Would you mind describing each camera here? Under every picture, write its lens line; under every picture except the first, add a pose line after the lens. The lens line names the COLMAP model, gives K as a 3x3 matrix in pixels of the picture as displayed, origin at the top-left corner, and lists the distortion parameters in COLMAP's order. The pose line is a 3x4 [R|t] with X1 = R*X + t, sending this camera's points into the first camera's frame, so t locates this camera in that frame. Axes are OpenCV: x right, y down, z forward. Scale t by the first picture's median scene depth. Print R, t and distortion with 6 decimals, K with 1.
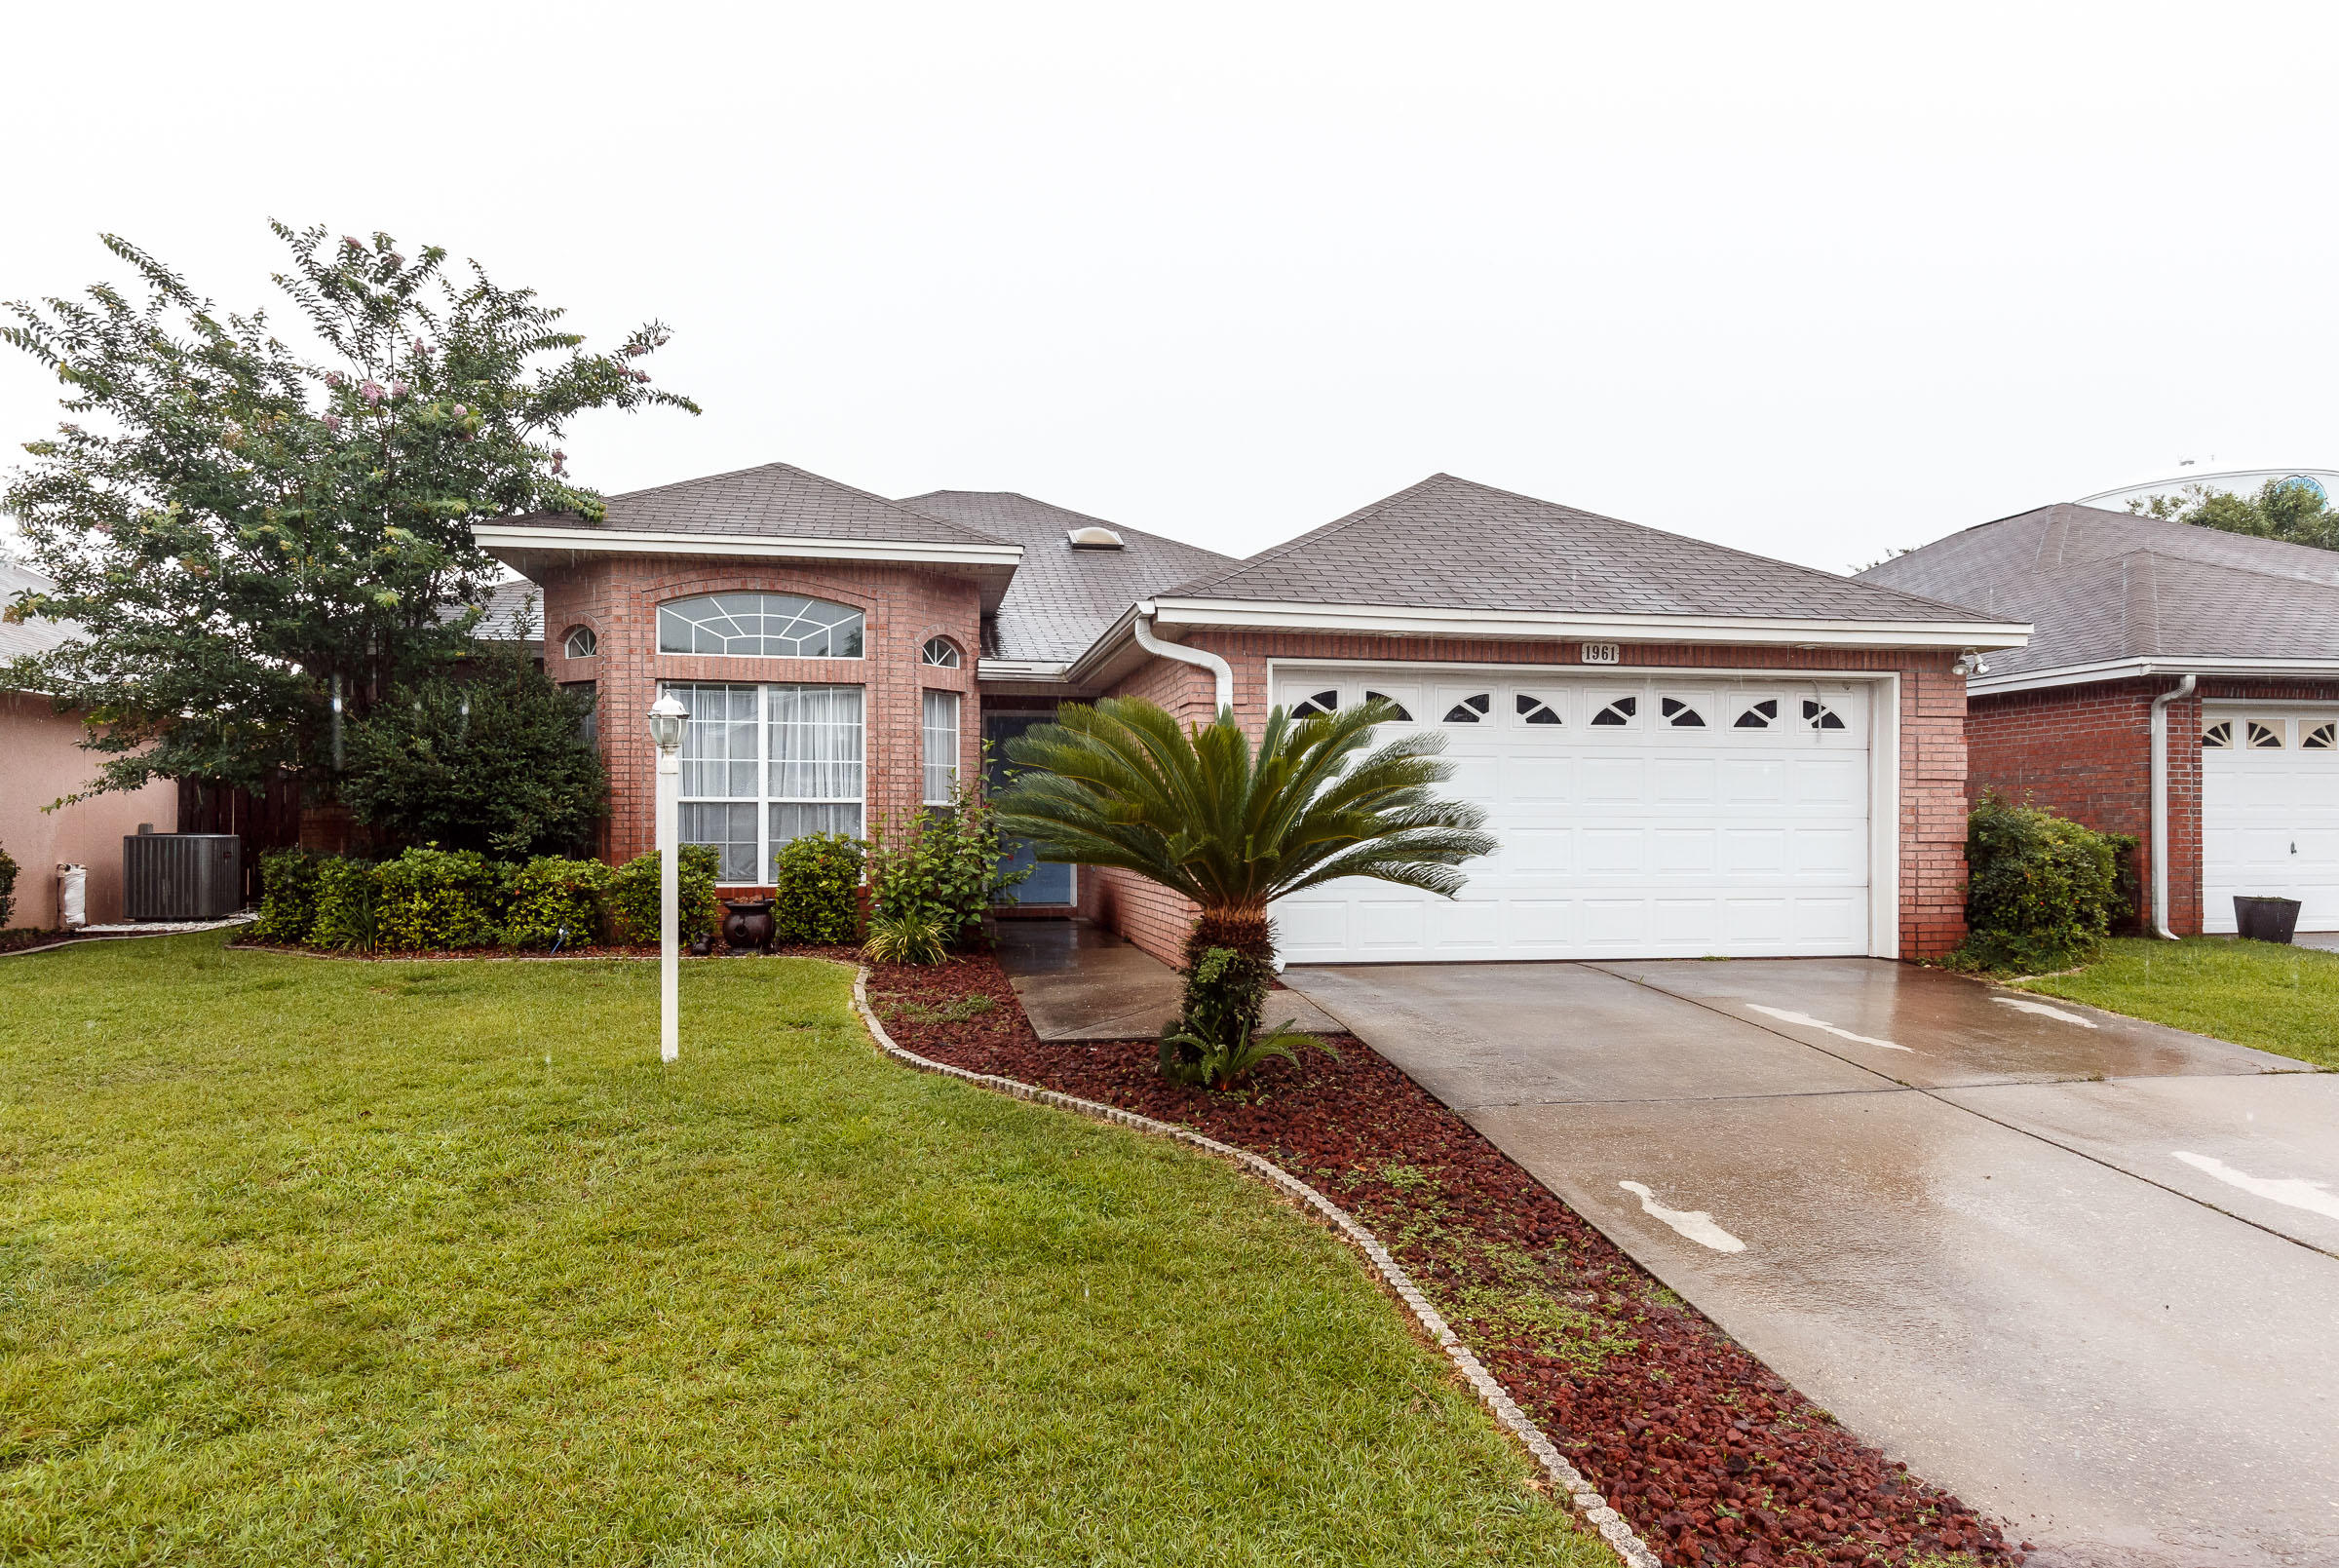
lens RADIAL K [[1338.5, 0, 1166.8], [0, 1338.5, 831.7], [0, 0, 1]] dist [0.004078, -0.002975]
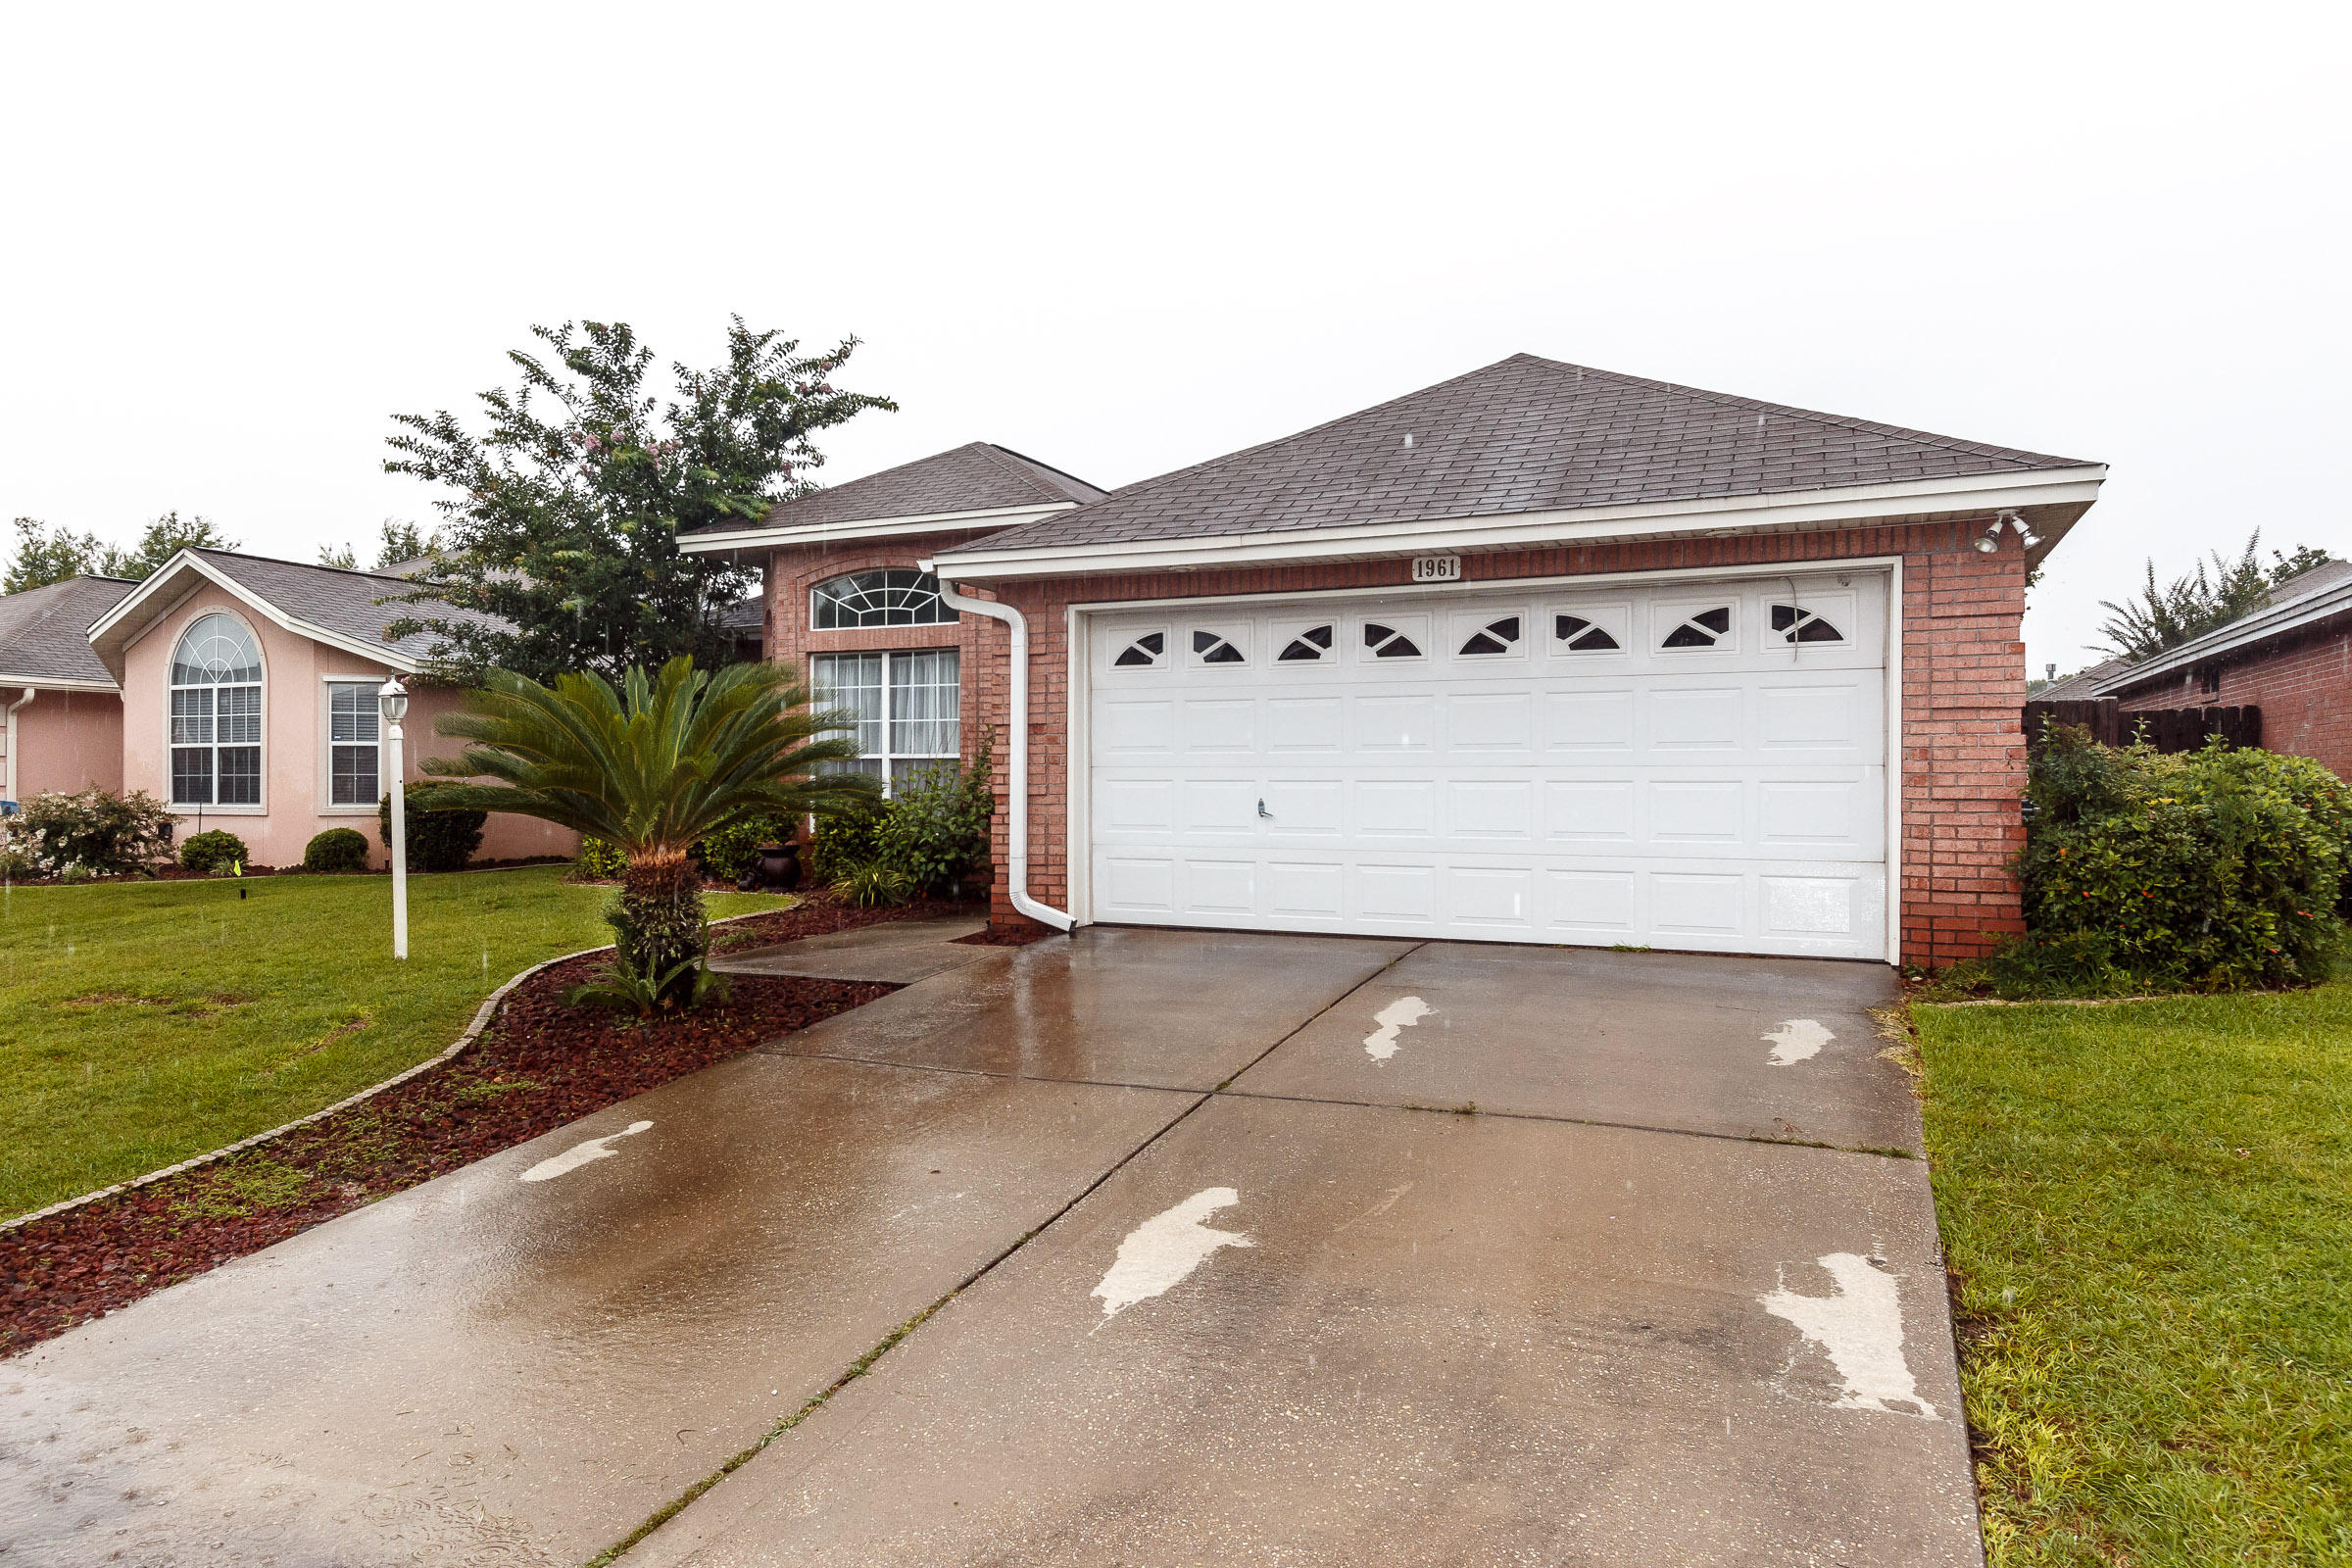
lens RADIAL K [[1472.1, 0, 1174.6], [0, 1472.1, 786.0], [0, 0, 1]] dist [-0.003633, -0.000188]
pose [[0.825248, -0.000475, -0.564771, 0.666063], [0.001317, 0.999999, 0.001083, -0.000492], [0.564769, -0.001638, 0.825247, 0.152867]]
